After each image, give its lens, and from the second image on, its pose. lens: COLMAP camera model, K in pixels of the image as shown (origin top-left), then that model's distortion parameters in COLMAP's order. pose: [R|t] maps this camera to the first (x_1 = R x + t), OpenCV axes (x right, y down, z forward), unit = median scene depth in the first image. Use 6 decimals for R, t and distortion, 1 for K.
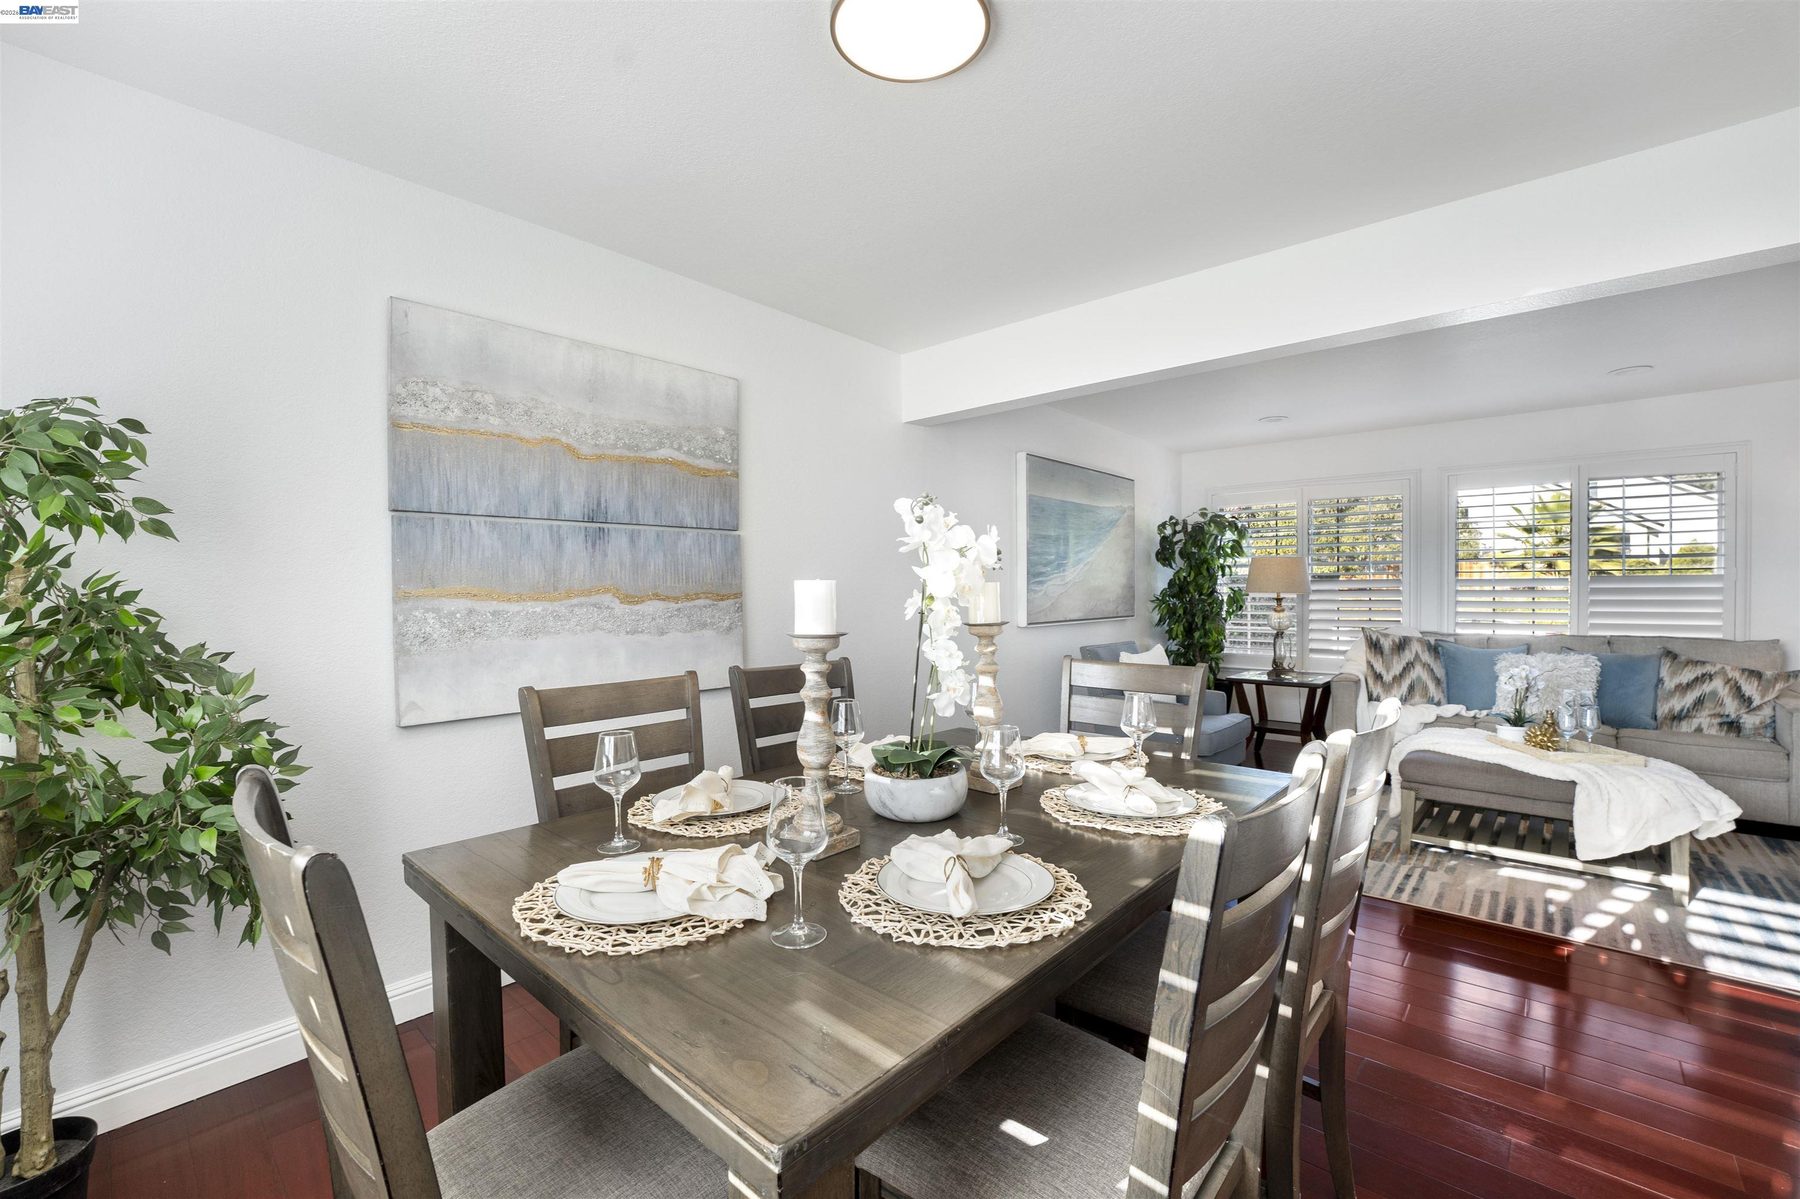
lens RADIAL K [[754.3, 0, 885.9], [0, 754.3, 596.2], [0, 0, 1]] dist [-0.040660, 0.007005]
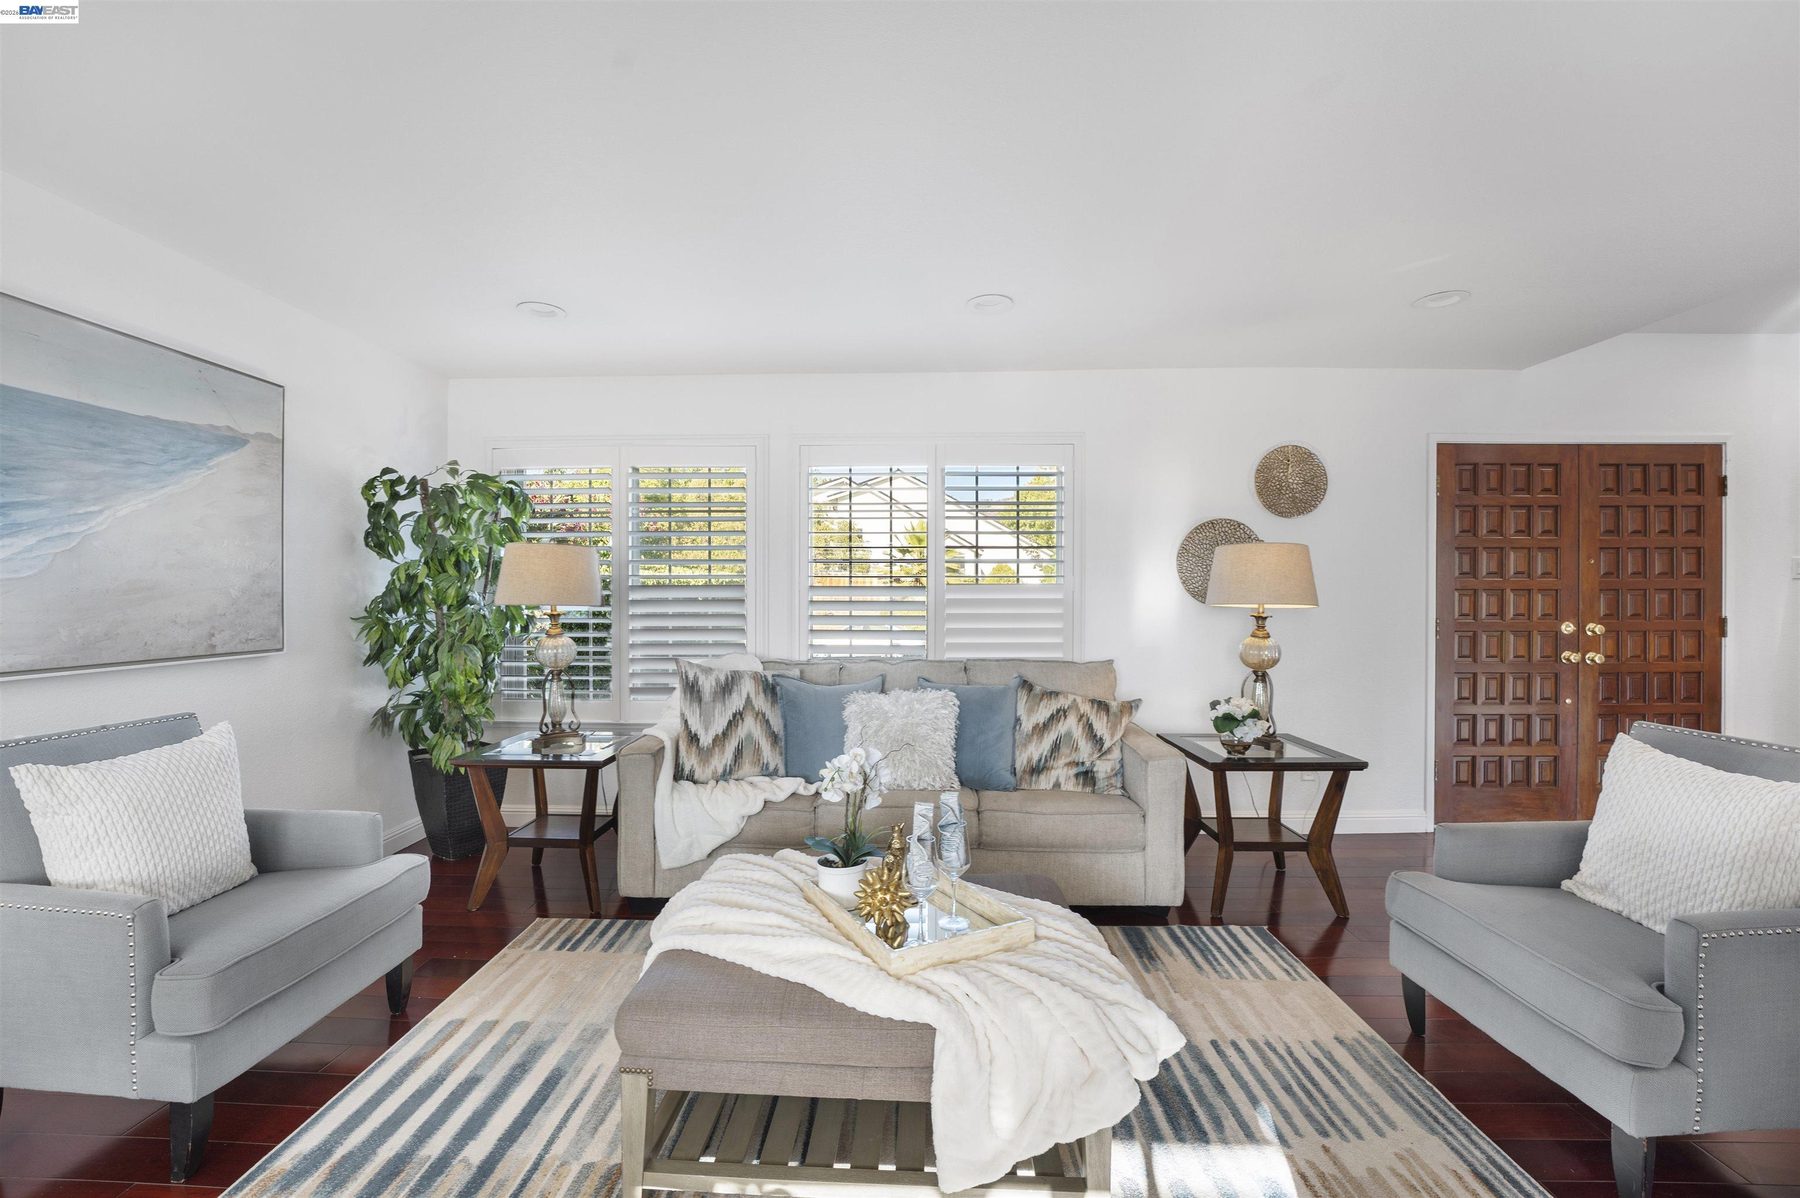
lens RADIAL K [[740.2, 0, 895.1], [0, 740.2, 573.3], [0, 0, 1]] dist [-0.001421, 0.000008]
pose [[0.761743, 0.026962, 0.647318, 0.456533], [0.000238, 0.999122, -0.041896, -0.006345], [-0.647879, 0.032068, 0.761068, 0.482802]]
